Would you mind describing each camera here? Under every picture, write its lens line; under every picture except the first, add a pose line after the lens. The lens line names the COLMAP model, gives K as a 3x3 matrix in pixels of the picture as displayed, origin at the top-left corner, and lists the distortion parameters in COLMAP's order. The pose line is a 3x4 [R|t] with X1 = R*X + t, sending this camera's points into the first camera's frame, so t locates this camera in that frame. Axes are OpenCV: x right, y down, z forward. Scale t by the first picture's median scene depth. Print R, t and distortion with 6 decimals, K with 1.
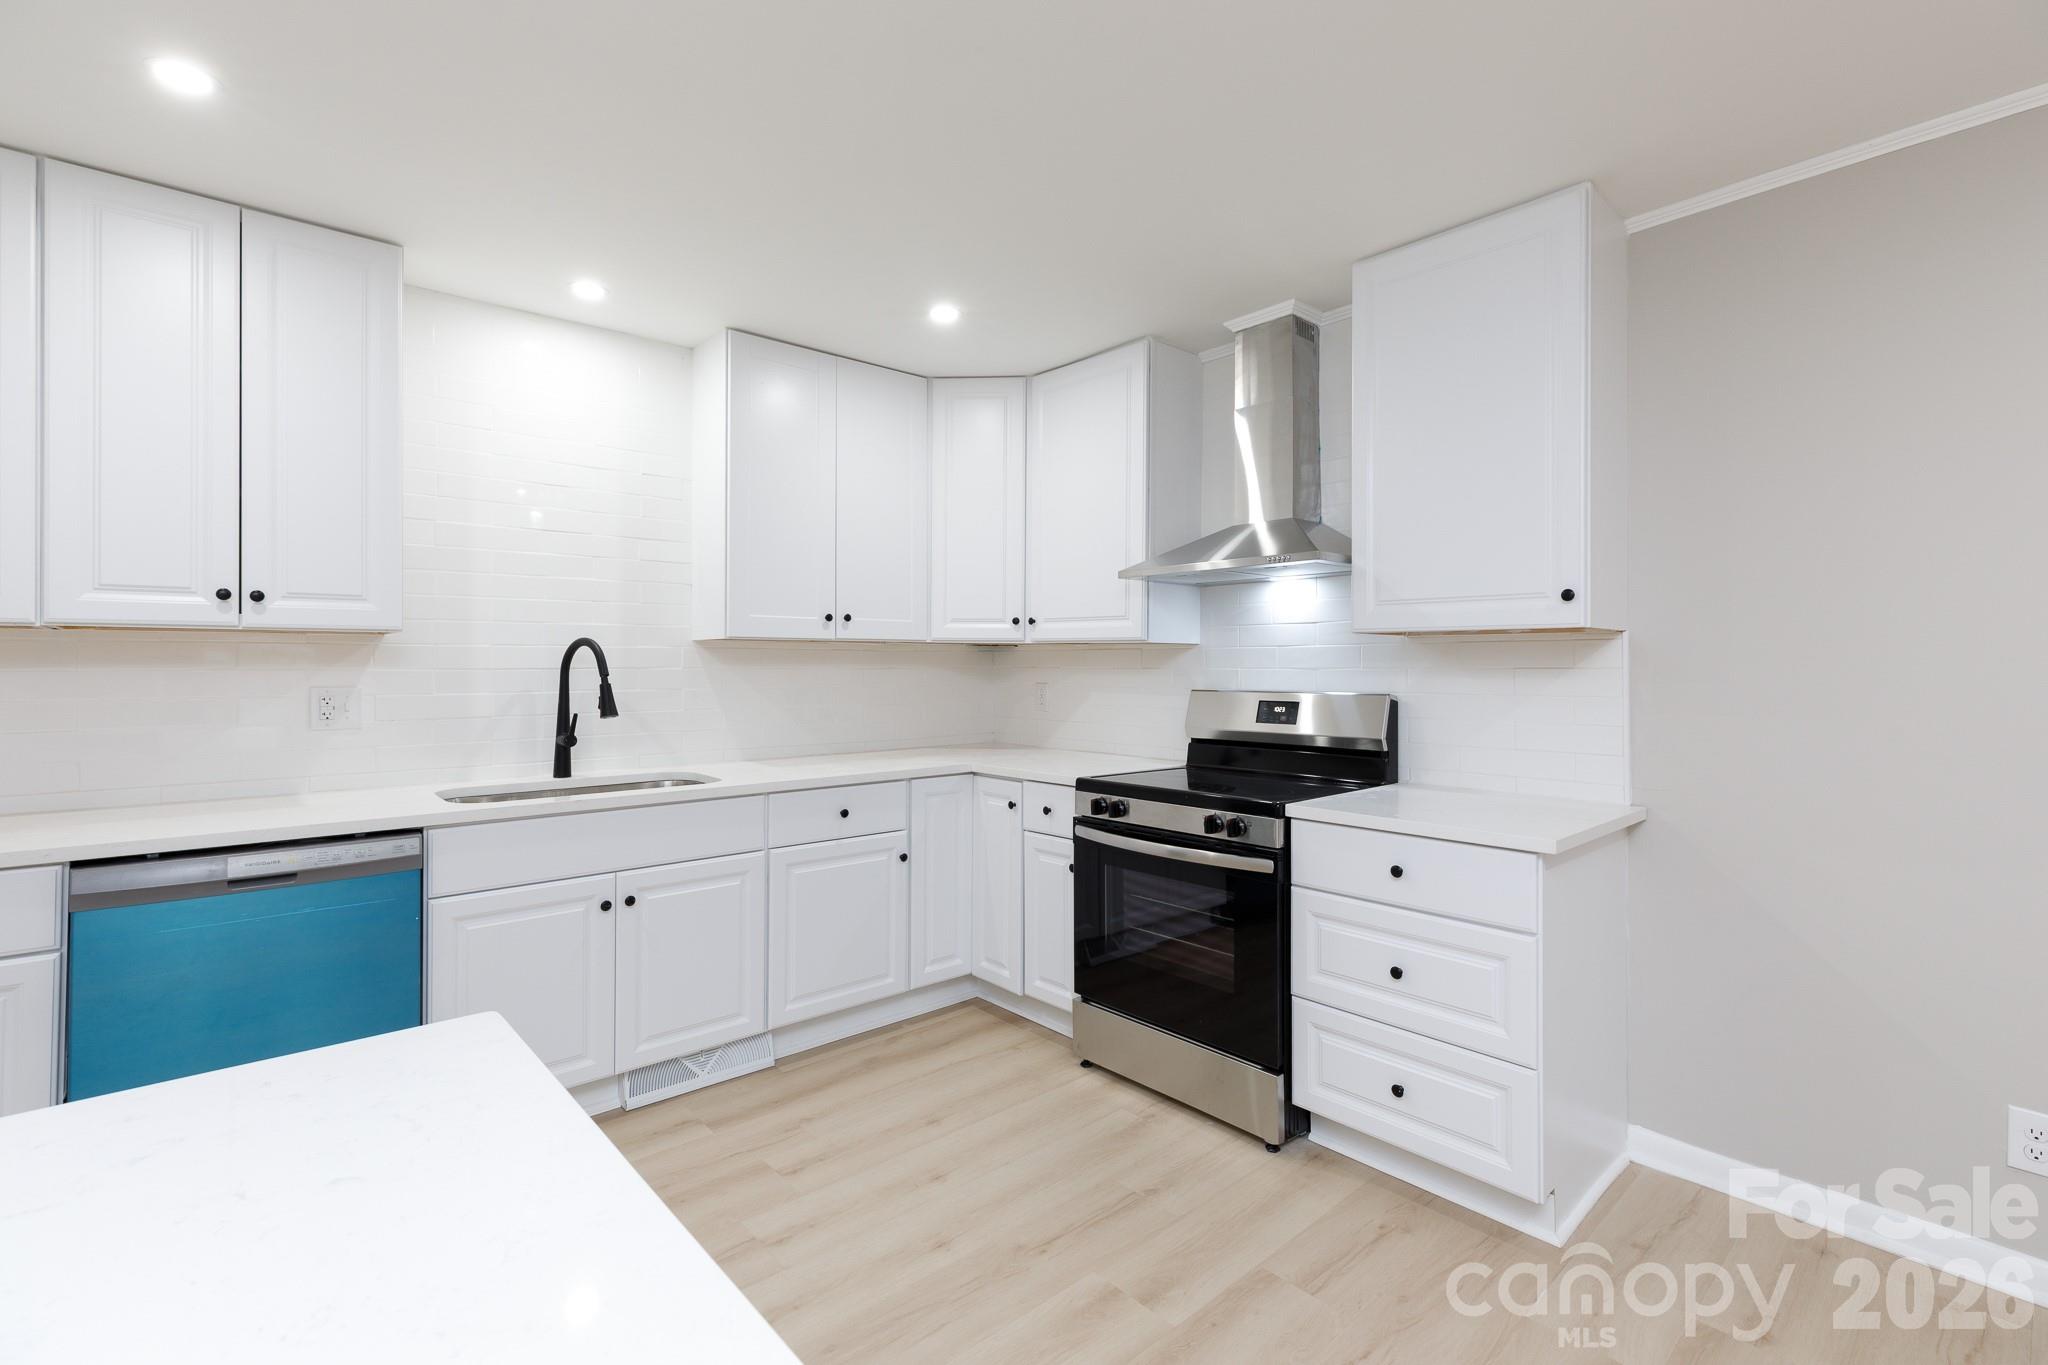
lens RADIAL K [[912.9, 0, 1017.3], [0, 912.9, 662.8], [0, 0, 1]] dist [0.003022, 0.000381]
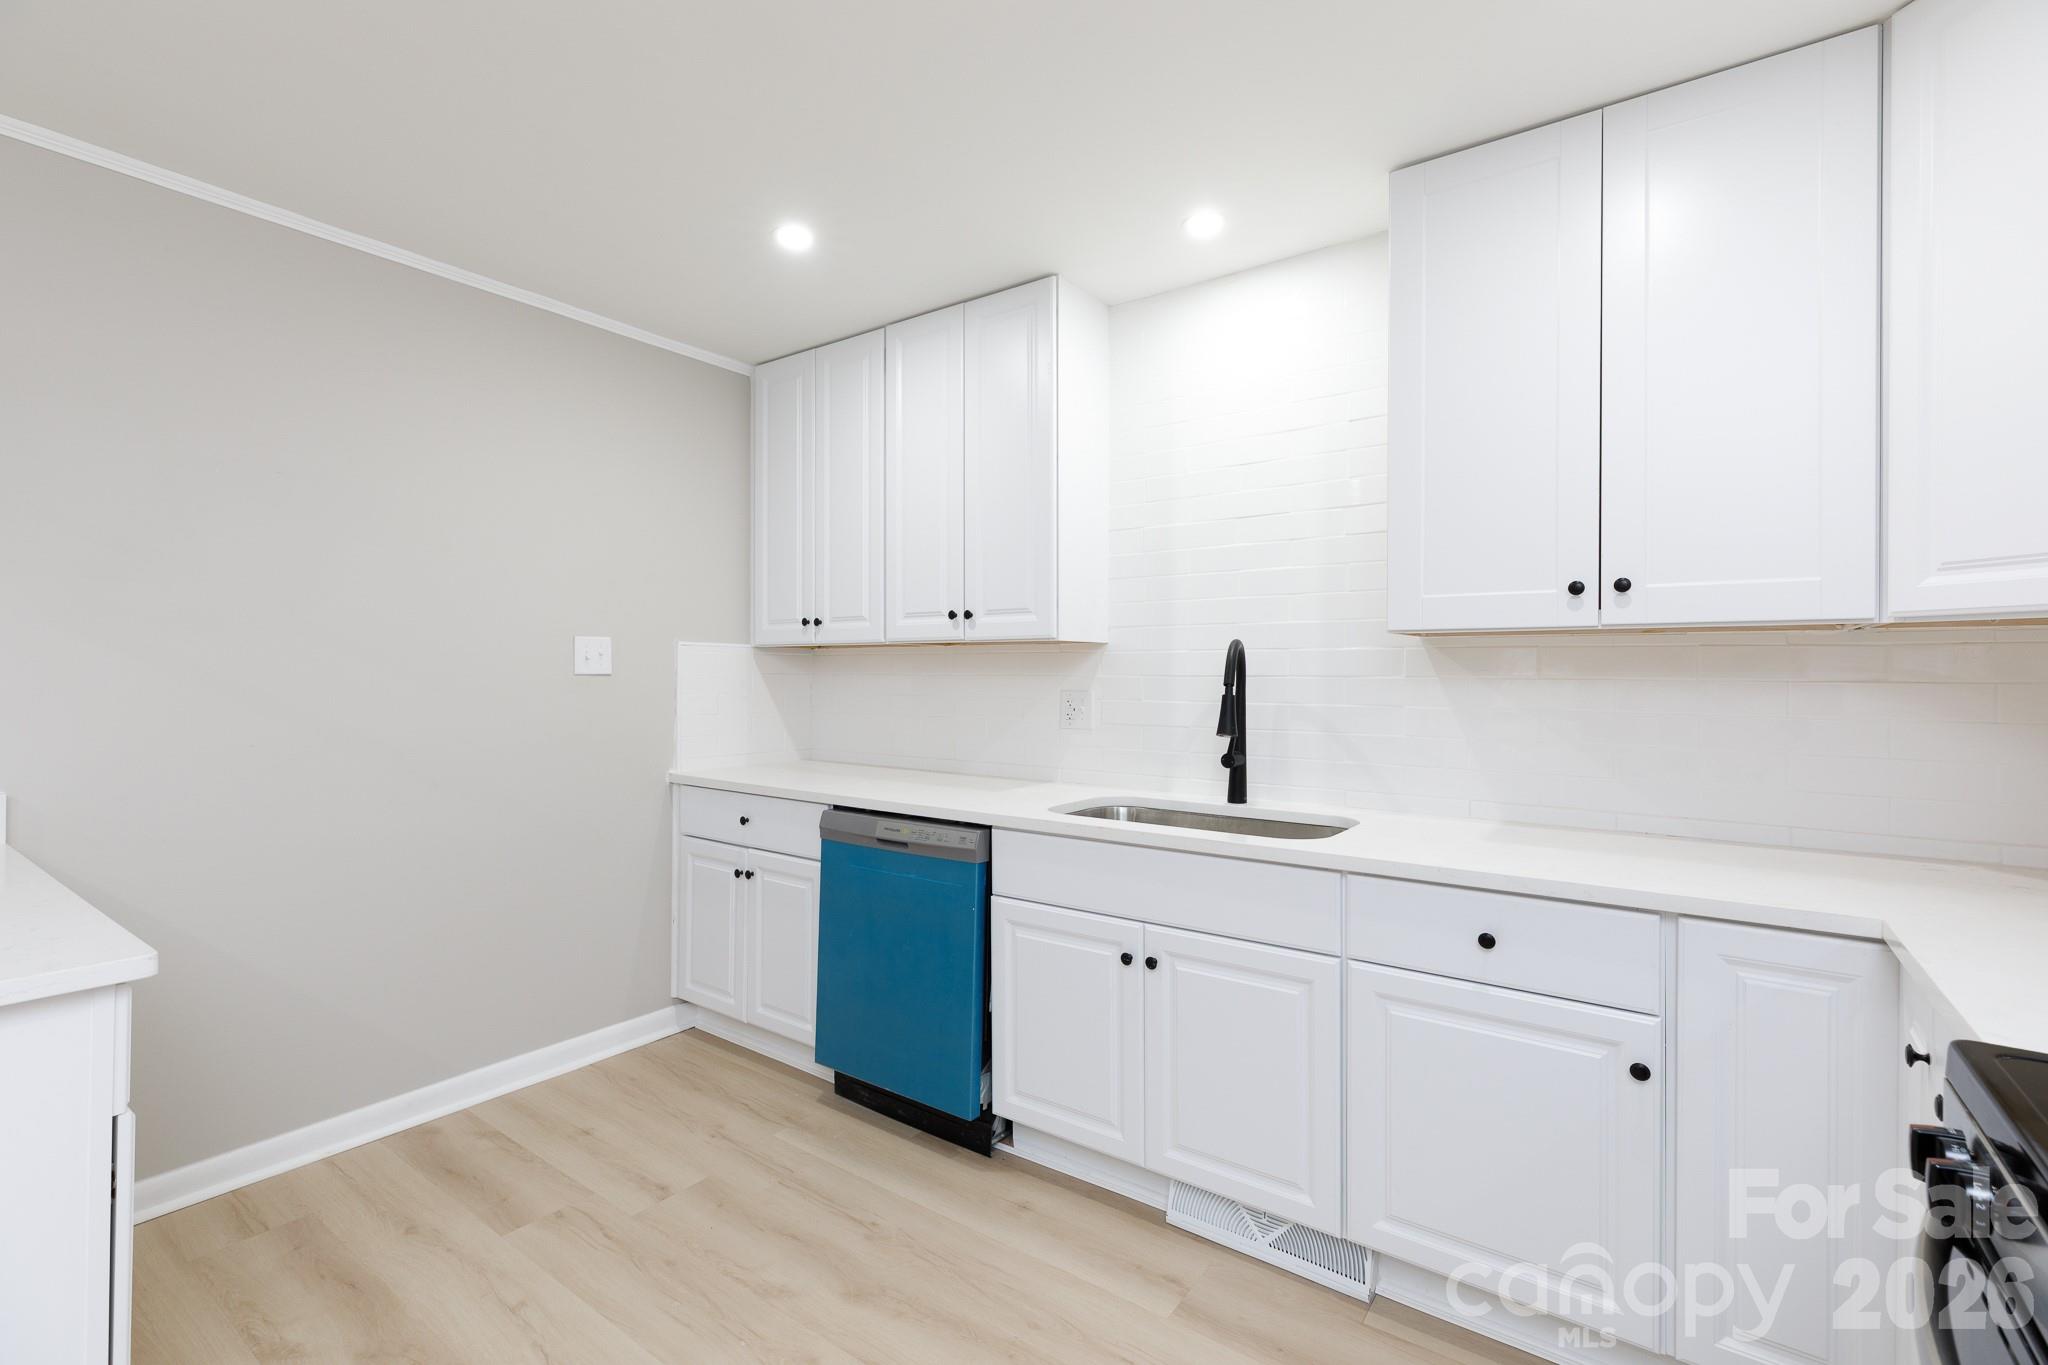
lens RADIAL K [[912.9, 0, 1007.3], [0, 912.9, 664.9], [0, 0, 1]] dist [0.003022, 0.000381]
pose [[0.218108, 0.000125, -0.975925, 0.341018], [0.003537, 0.999993, 0.000918, -0.006026], [0.975918, -0.003652, 0.218107, 0.702311]]
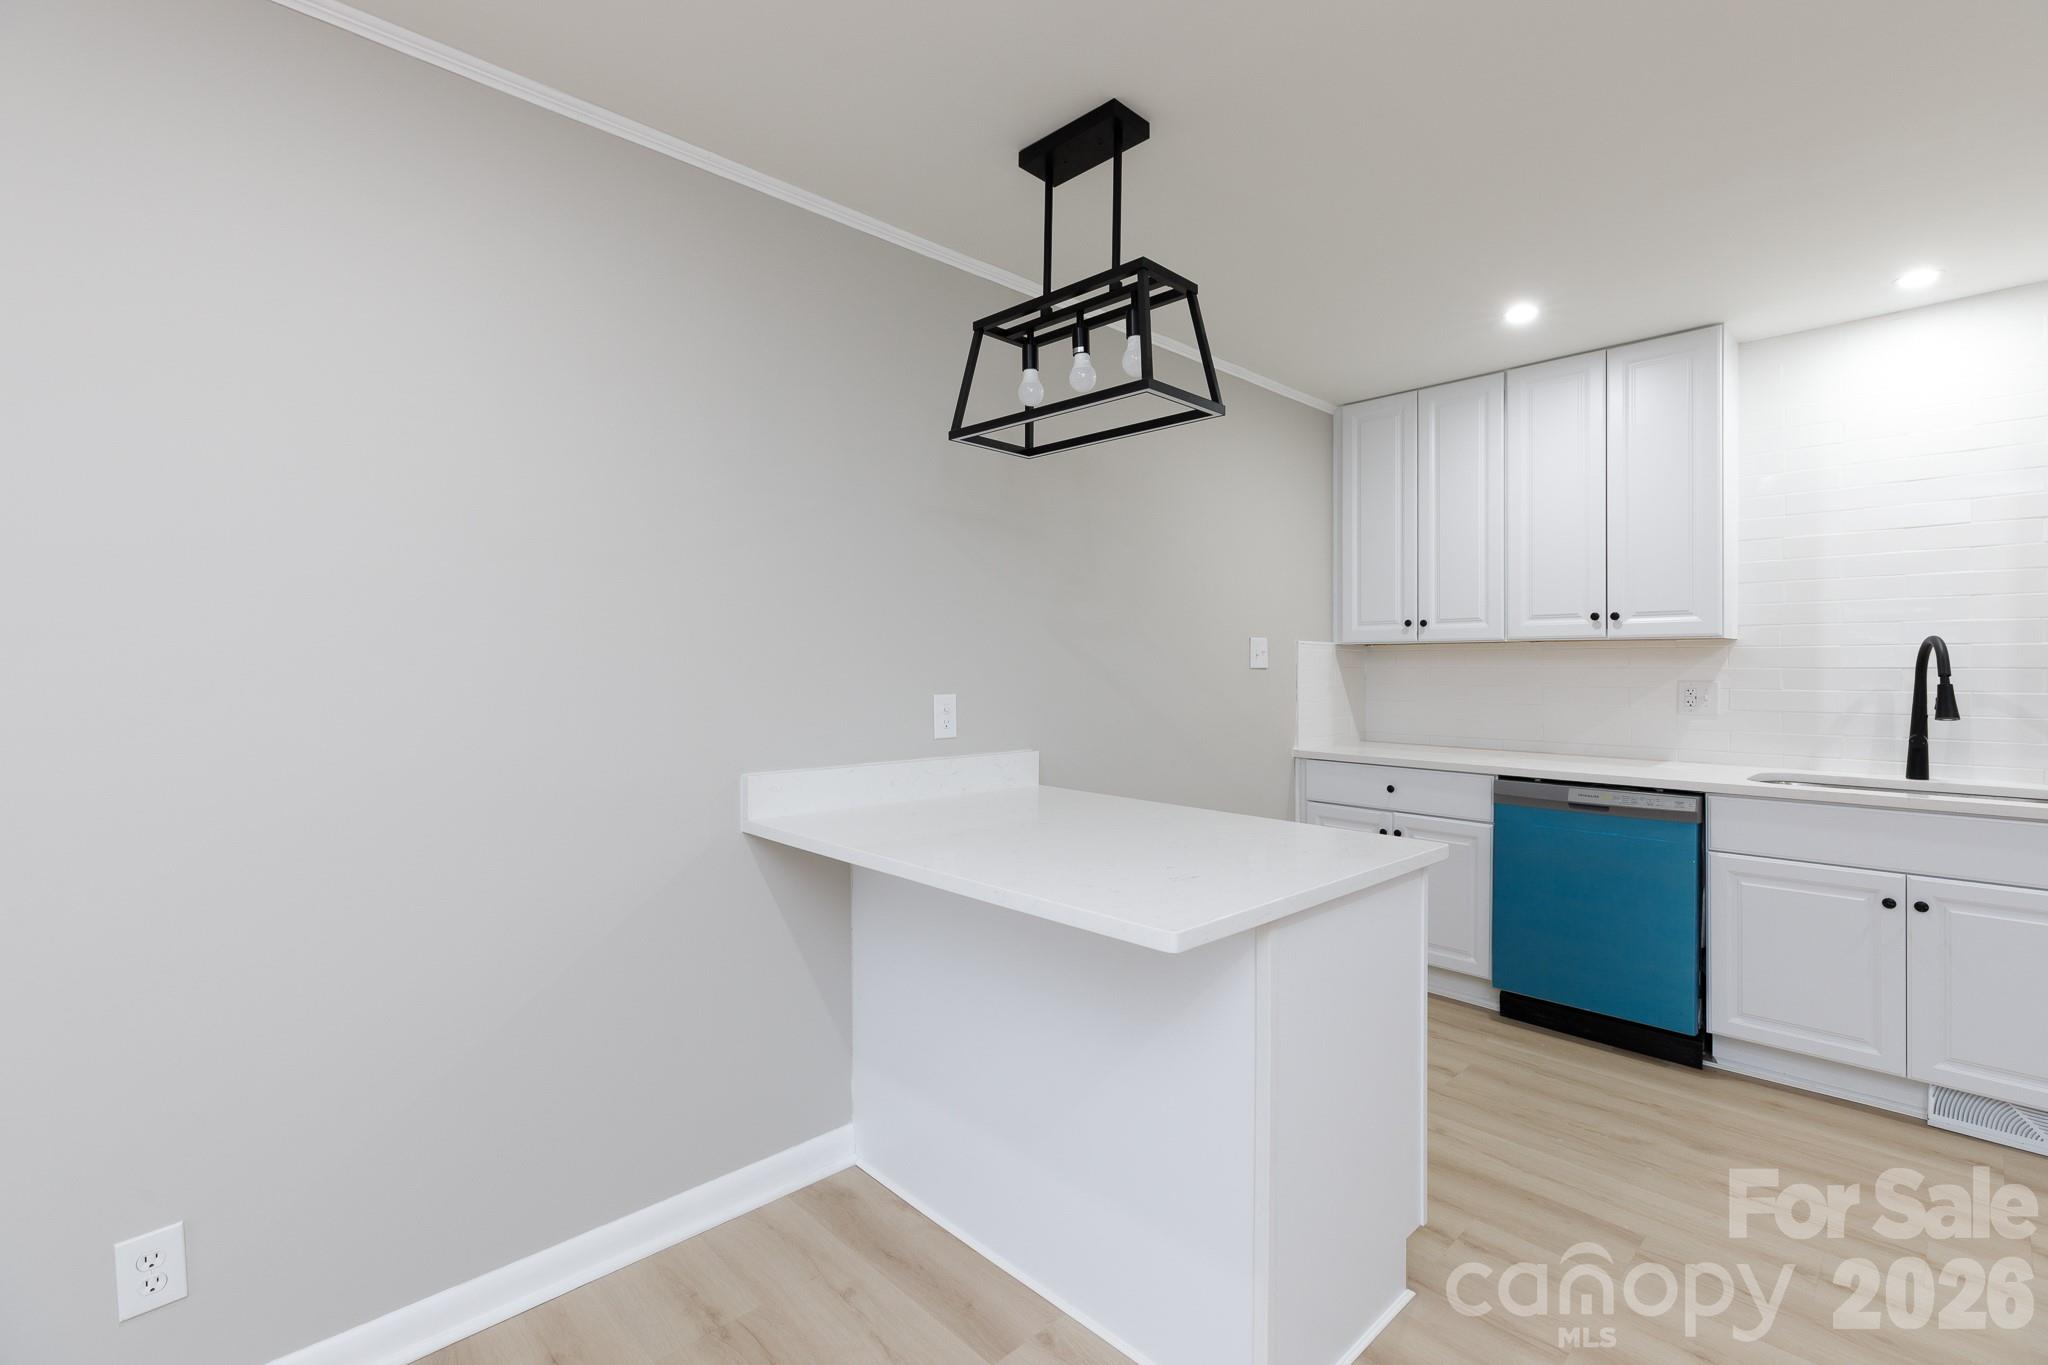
lens RADIAL K [[912.9, 0, 1025.6], [0, 912.9, 662.5], [0, 0, 1]] dist [0.003022, 0.000381]
pose [[0.045183, 0.004906, -0.998967, 0.510868], [0.008894, 0.999946, 0.005313, -0.014581], [0.998939, -0.009125, 0.045137, 0.003510]]
